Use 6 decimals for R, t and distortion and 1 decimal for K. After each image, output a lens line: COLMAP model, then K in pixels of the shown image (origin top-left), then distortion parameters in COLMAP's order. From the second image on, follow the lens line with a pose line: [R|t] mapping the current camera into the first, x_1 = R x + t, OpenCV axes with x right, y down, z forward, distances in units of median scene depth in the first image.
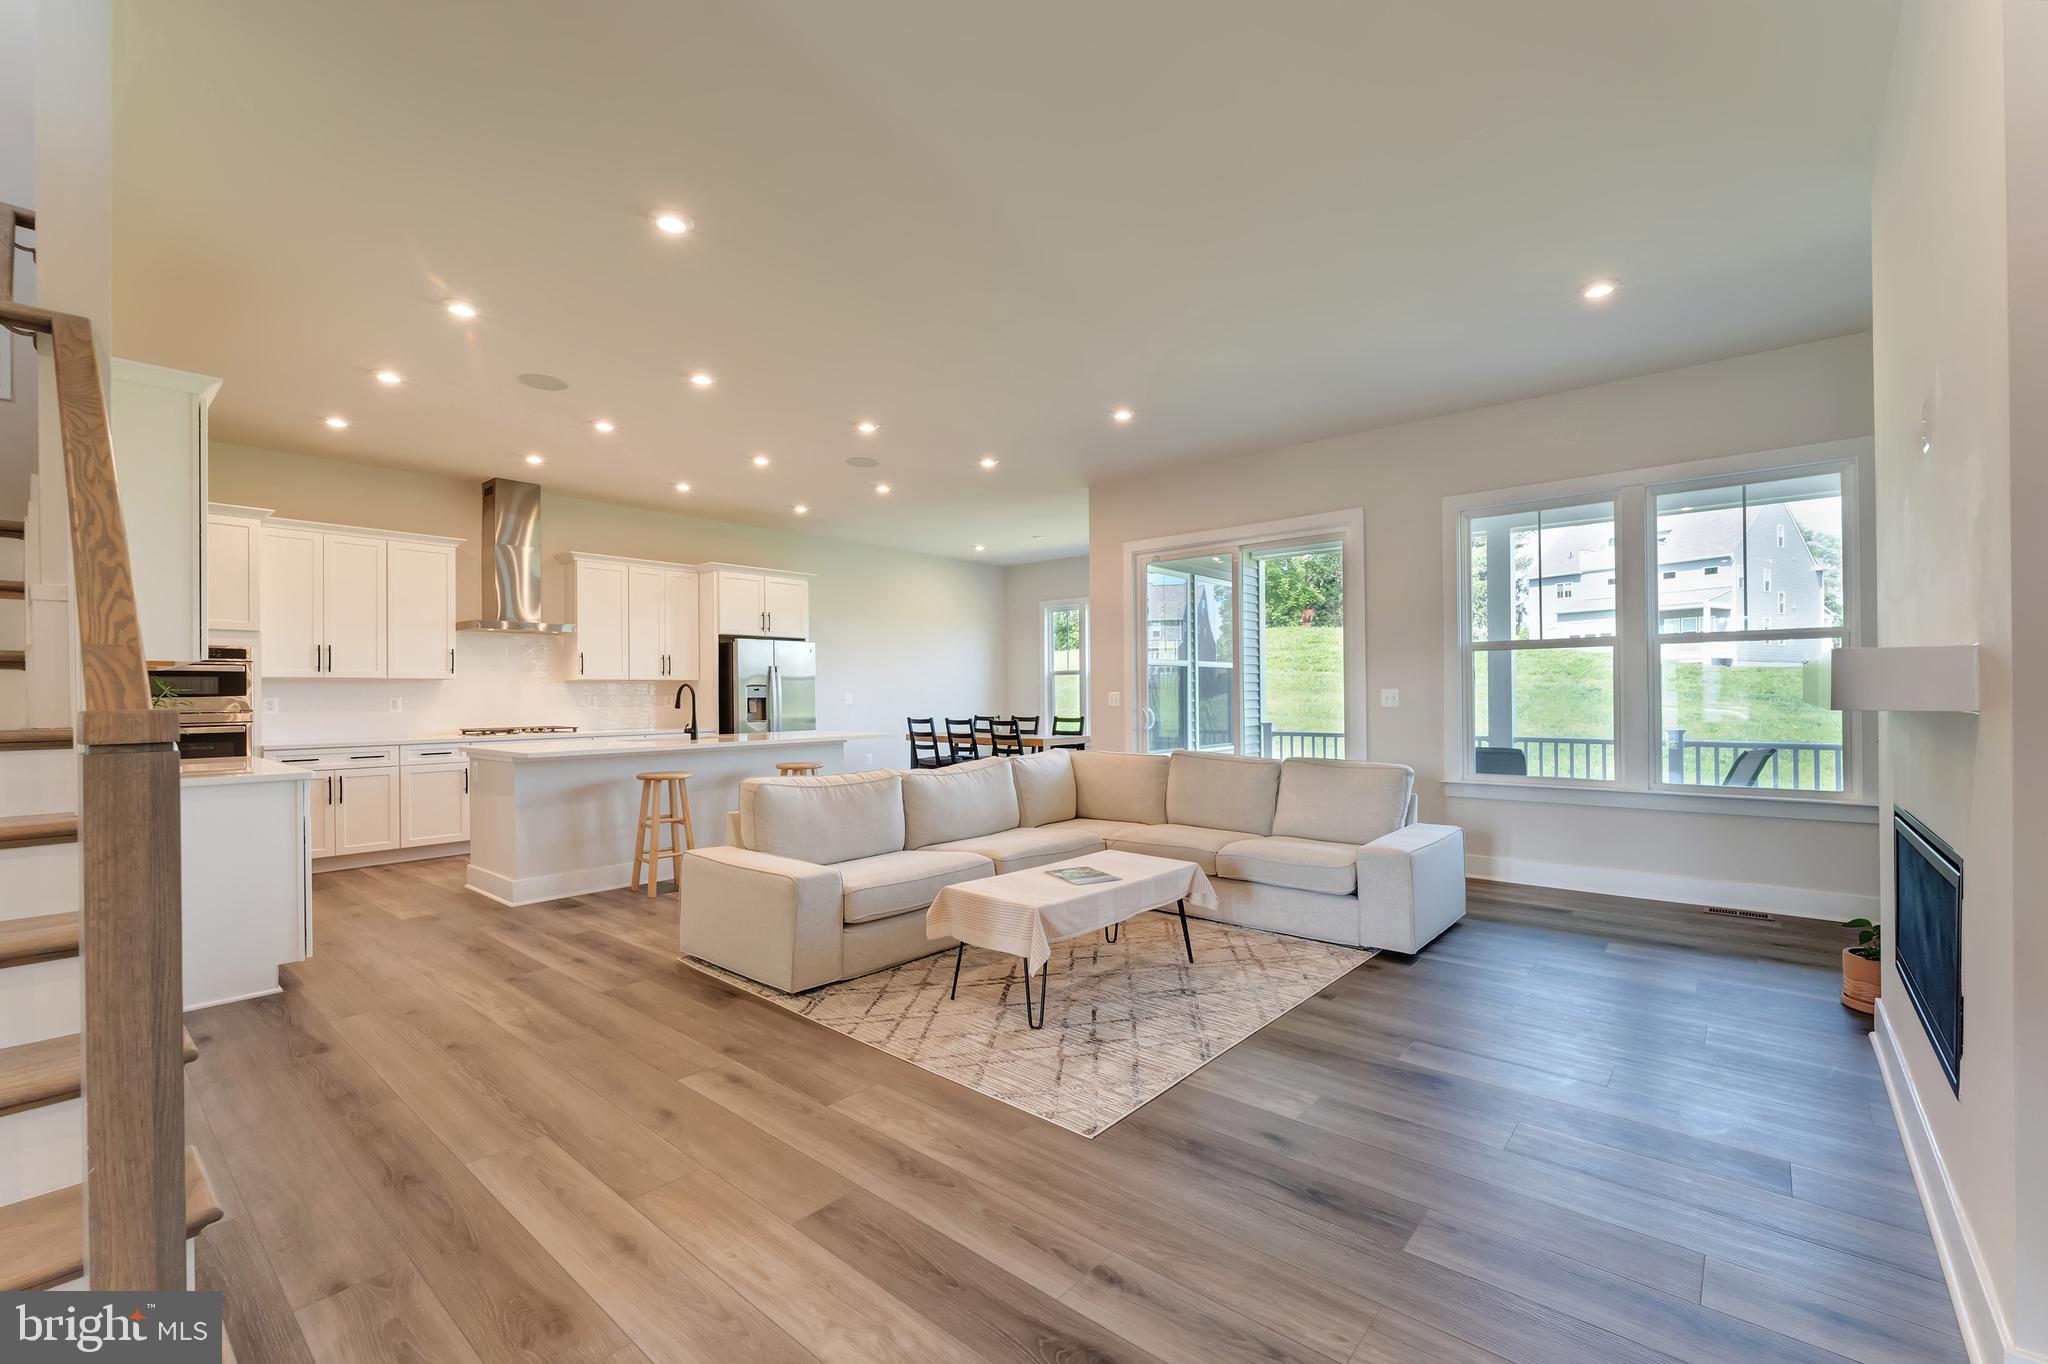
lens RADIAL K [[860.2, 0, 1021.8], [0, 860.2, 688.9], [0, 0, 1]] dist [-0.020533, -0.000102]
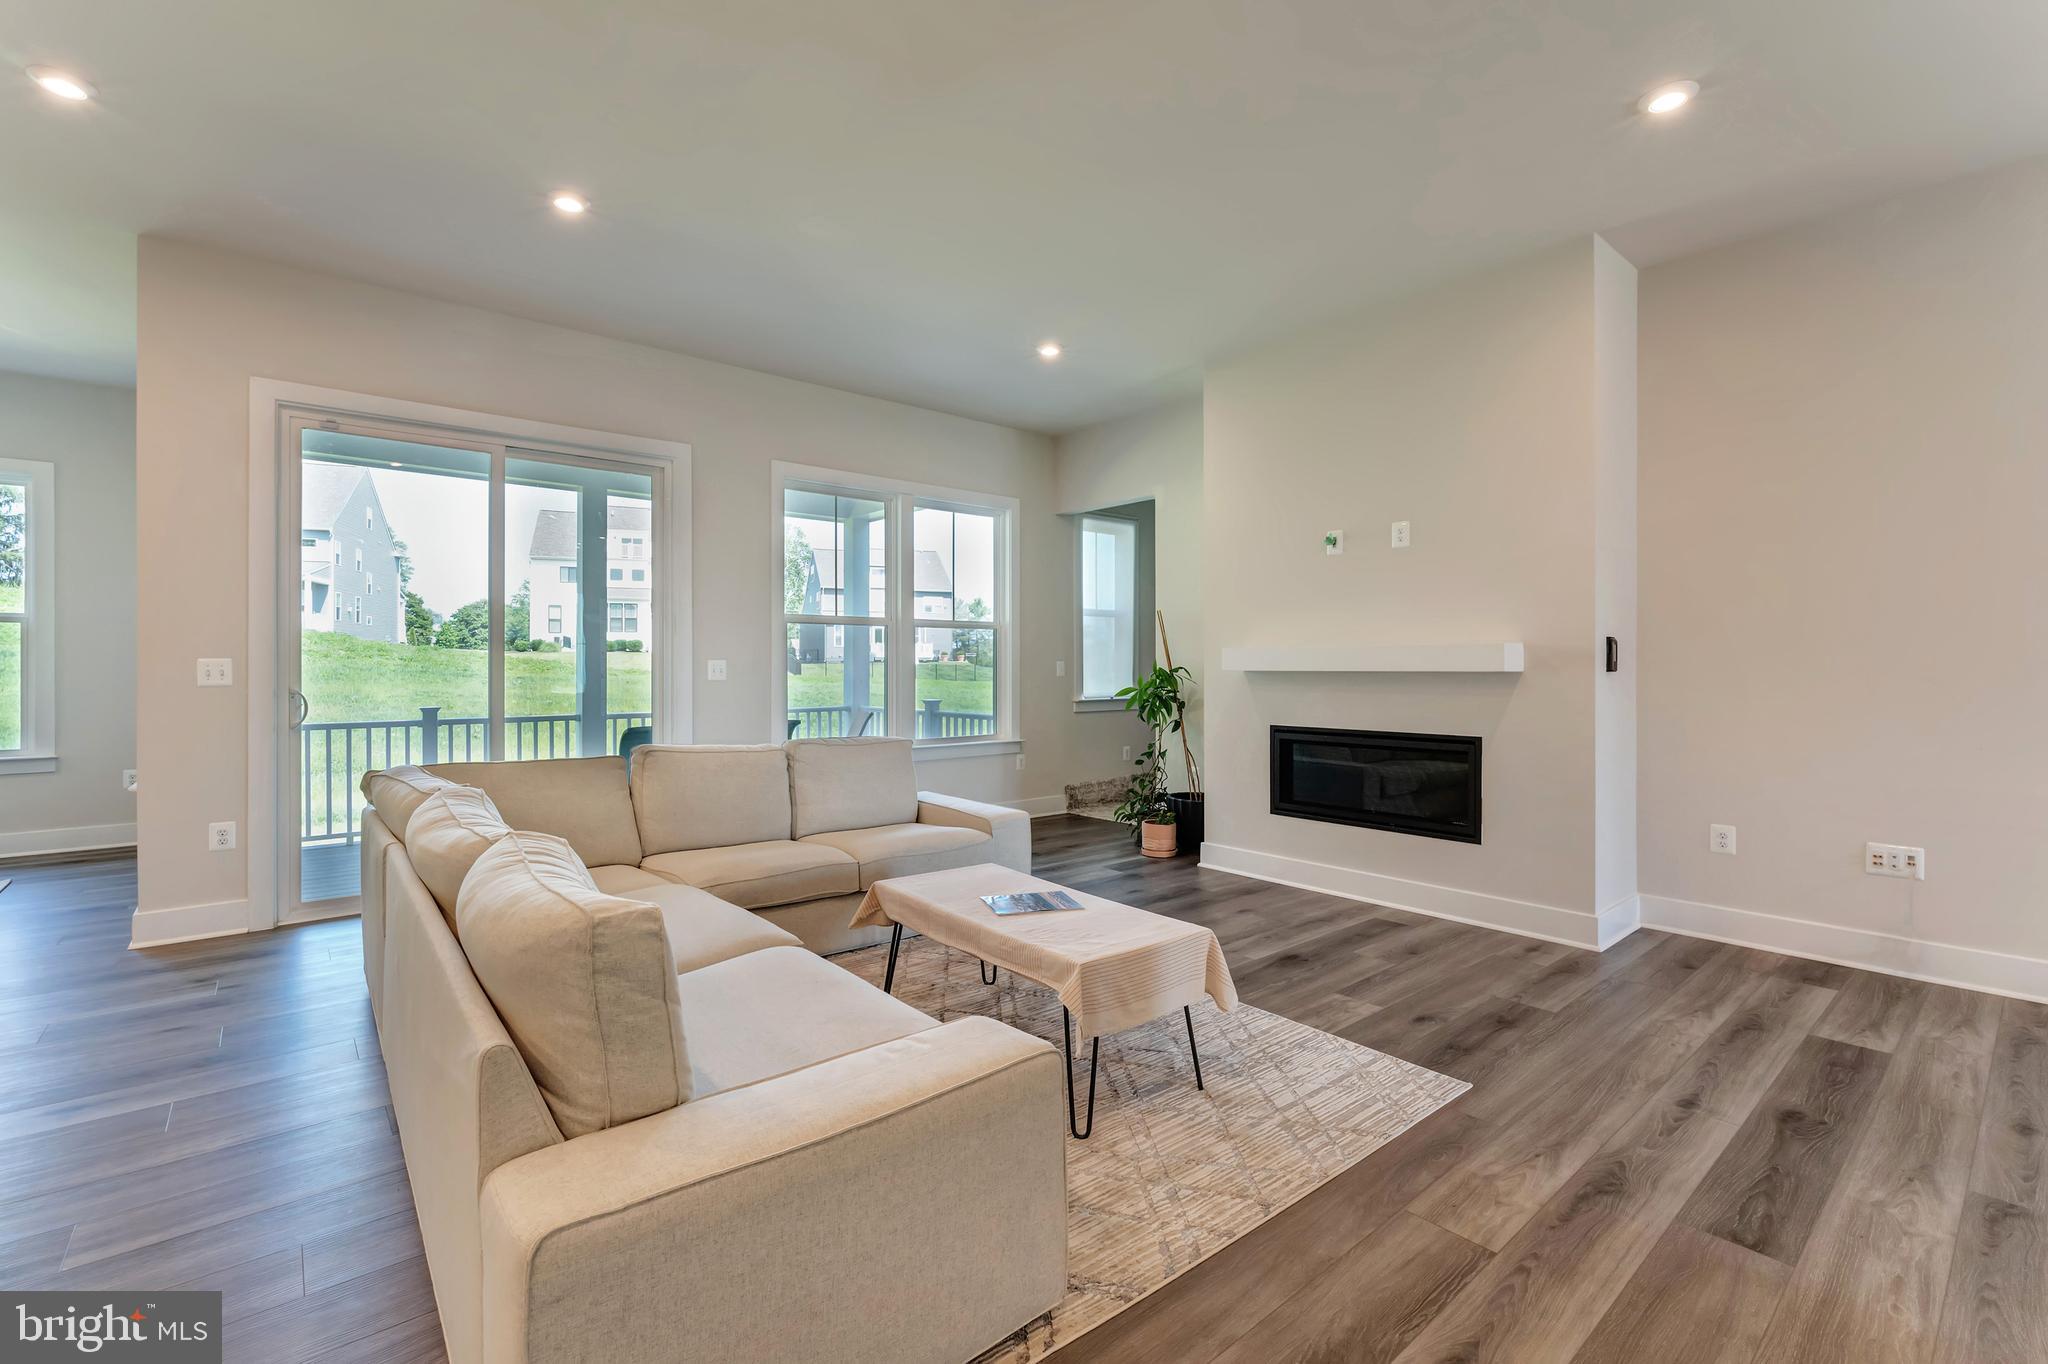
lens RADIAL K [[900.9, 0, 1020.3], [0, 900.9, 670.7], [0, 0, 1]] dist [-0.004818, -0.000763]
pose [[0.157162, 0.003973, 0.987565, -0.415064], [-0.006200, 0.999976, -0.003037, 0.011657], [-0.987553, -0.005645, 0.157183, 0.527109]]
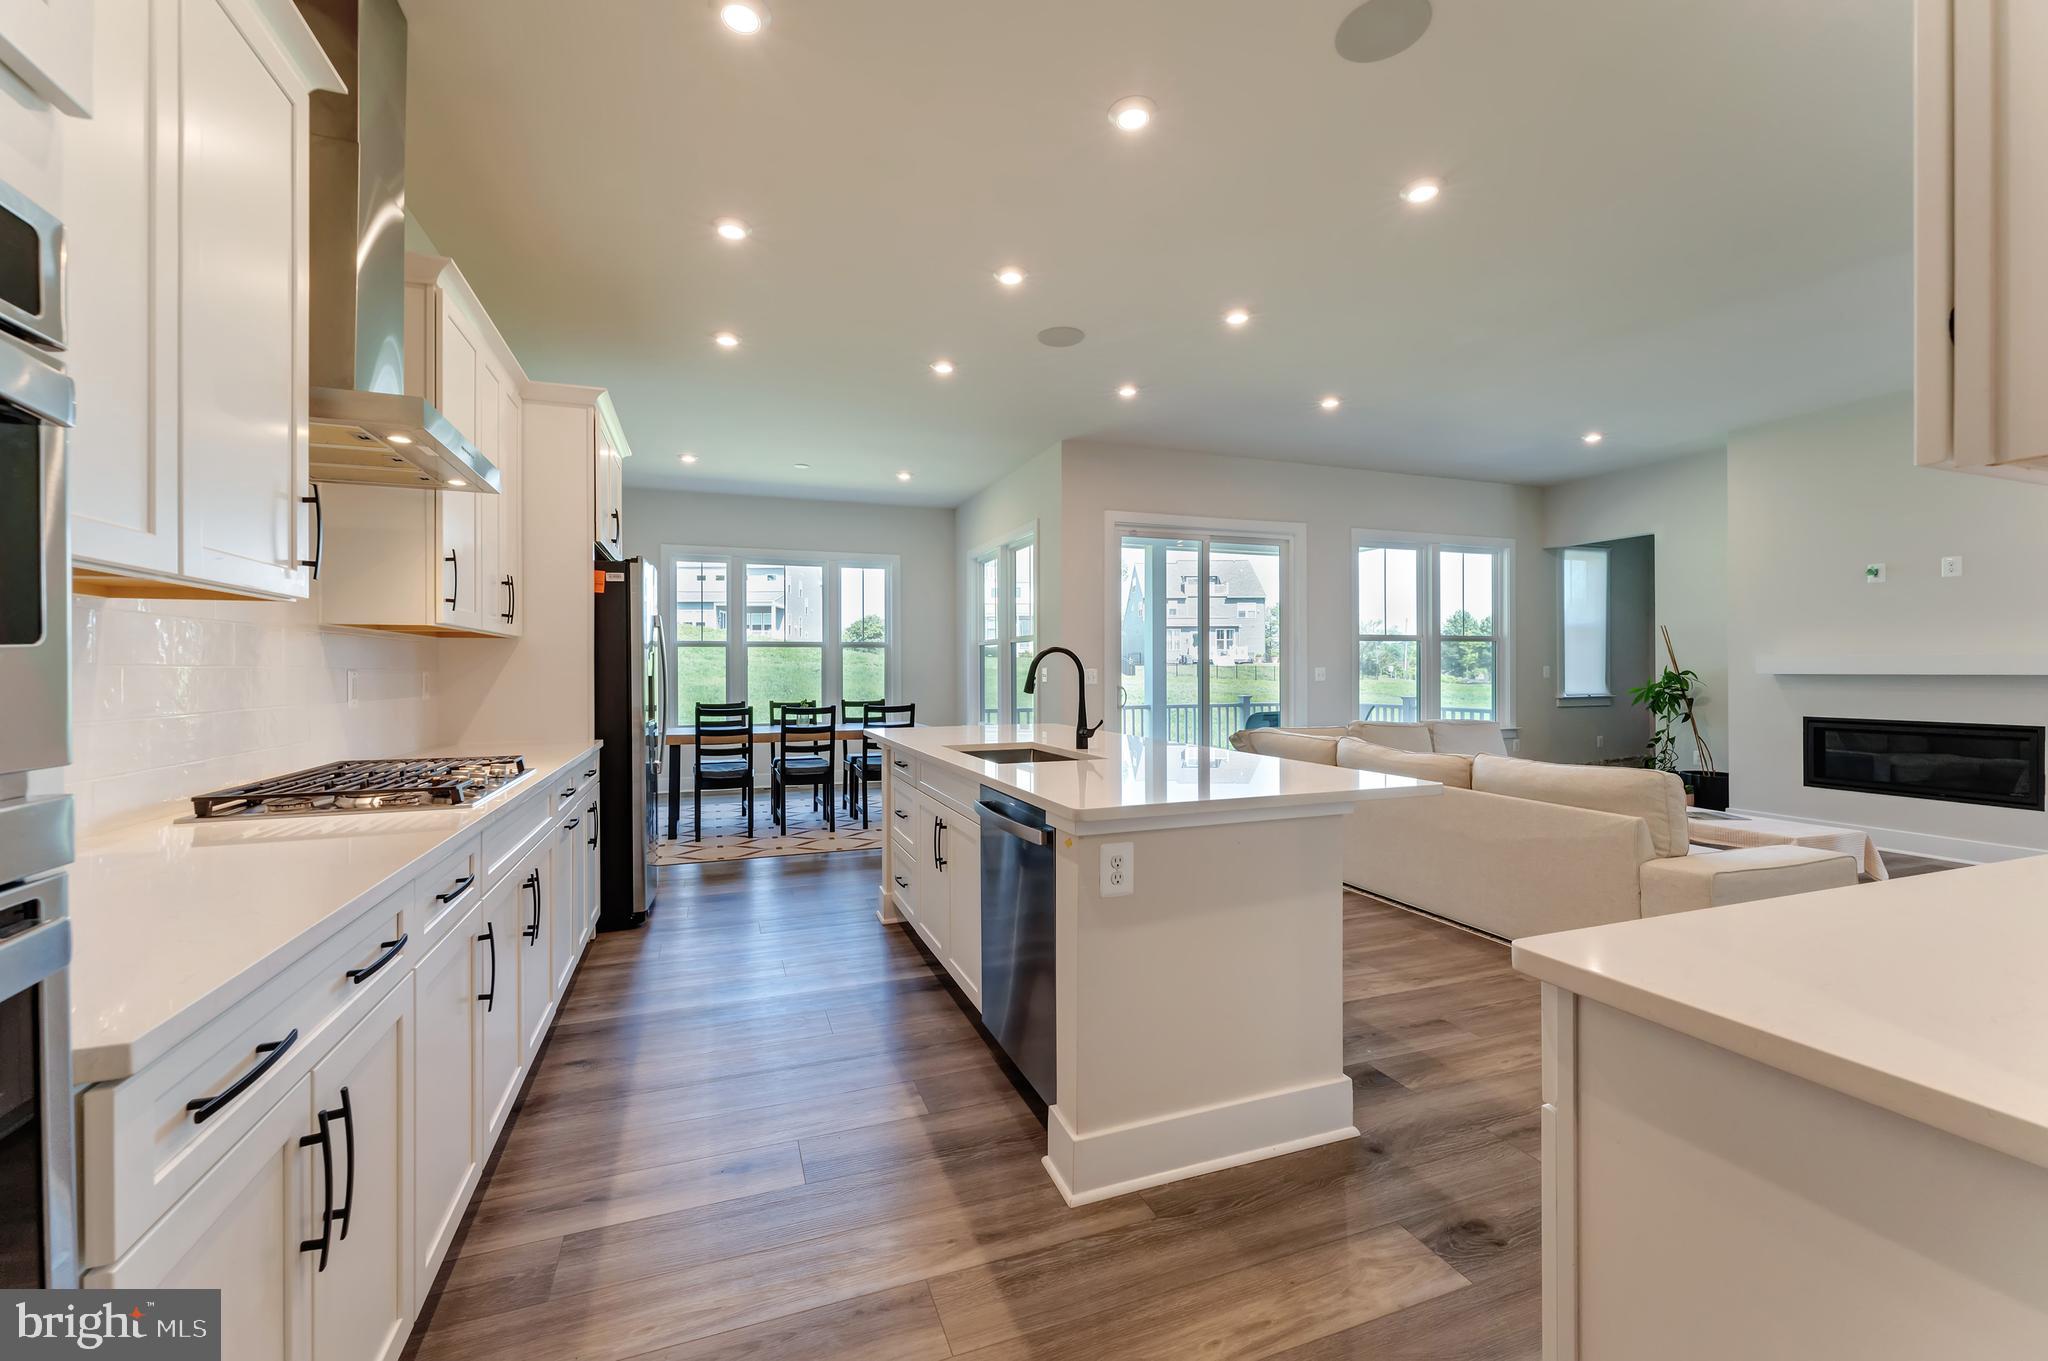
lens RADIAL K [[832.5, 0, 1016.8], [0, 832.5, 671.4], [0, 0, 1]] dist [0.003710, 0.000222]
pose [[0.480715, 0.003326, 0.876870, -0.859670], [-0.004039, 0.999991, -0.001578, 0.010123], [-0.876867, -0.002783, 0.480724, 0.765653]]
